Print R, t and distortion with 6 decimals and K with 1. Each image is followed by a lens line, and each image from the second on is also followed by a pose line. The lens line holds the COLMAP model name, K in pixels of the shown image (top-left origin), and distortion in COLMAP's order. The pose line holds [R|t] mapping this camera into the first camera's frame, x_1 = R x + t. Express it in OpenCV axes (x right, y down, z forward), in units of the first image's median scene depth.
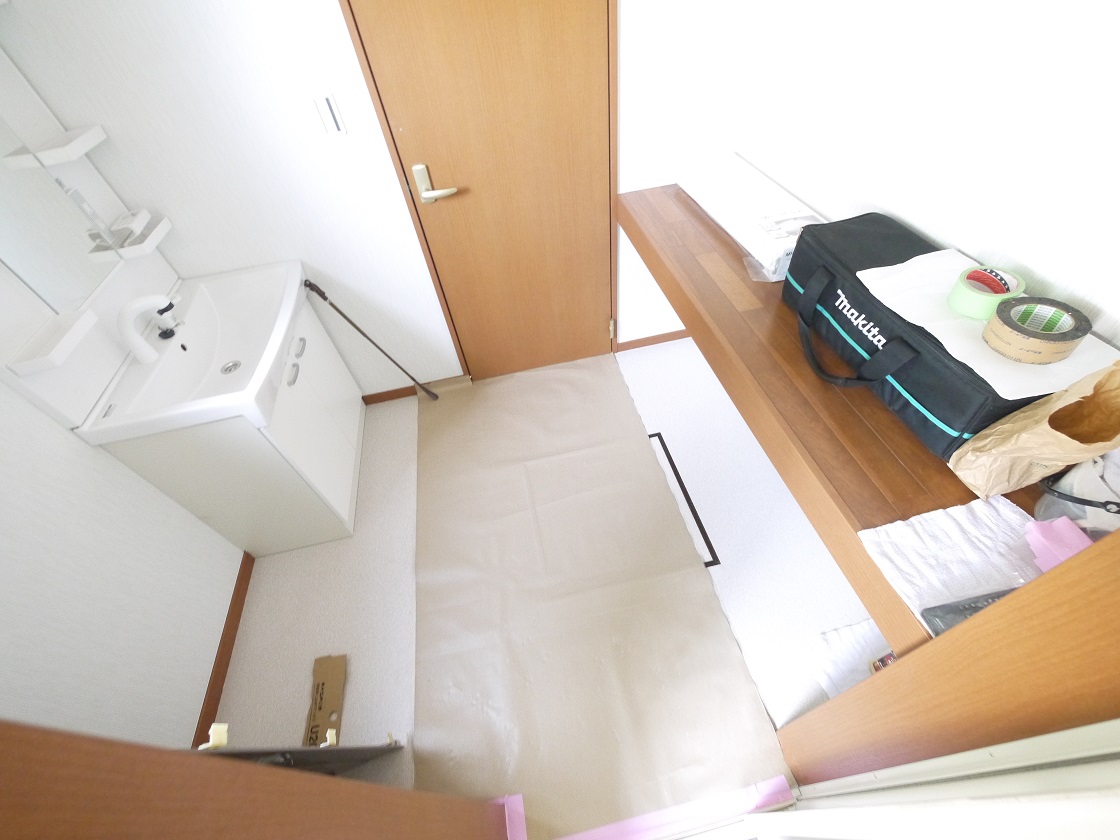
lens RADIAL K [[462.3, 0, 560.0], [0, 462.3, 420.0], [0, 0, 1]] dist [-0.006691, 0.000364]
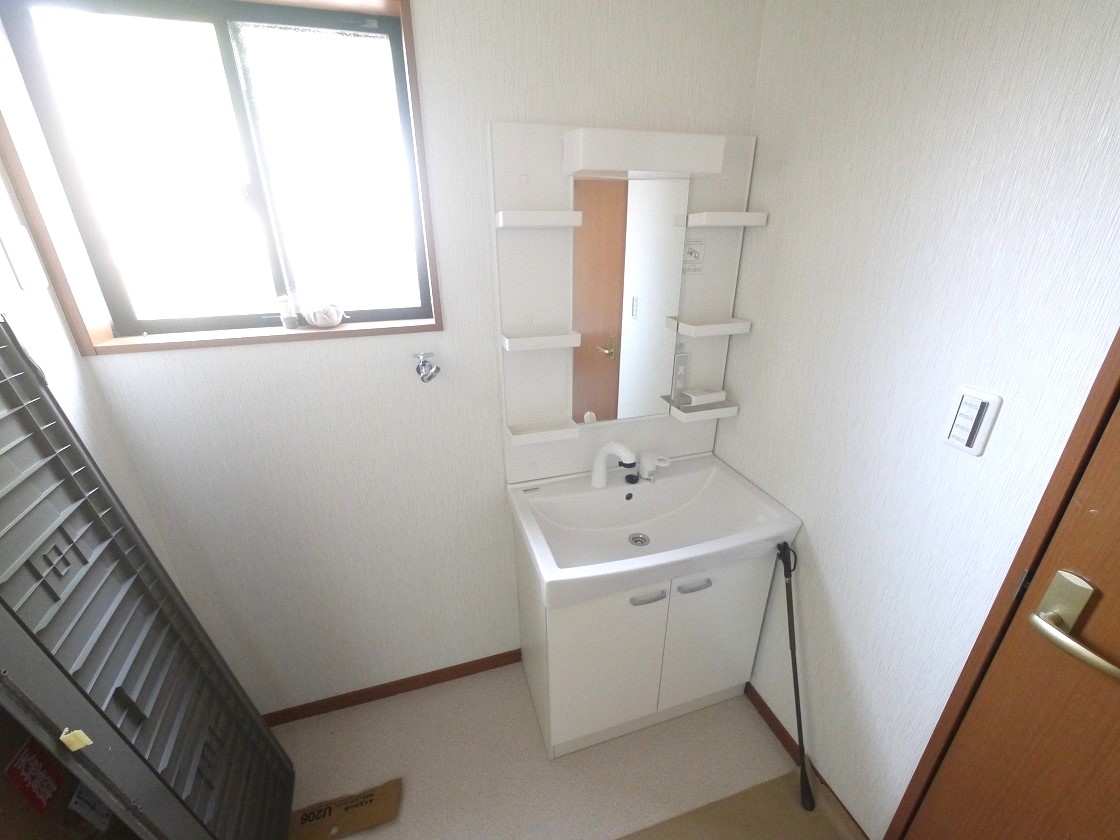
lens RADIAL K [[462.3, 0, 560.0], [0, 462.3, 420.0], [0, 0, 1]] dist [-0.006691, 0.000364]
pose [[0.091974, 0.464717, -0.880669, -0.024736], [-0.744638, 0.619278, 0.249017, -0.405217], [0.661101, 0.632877, 0.403003, 0.397104]]
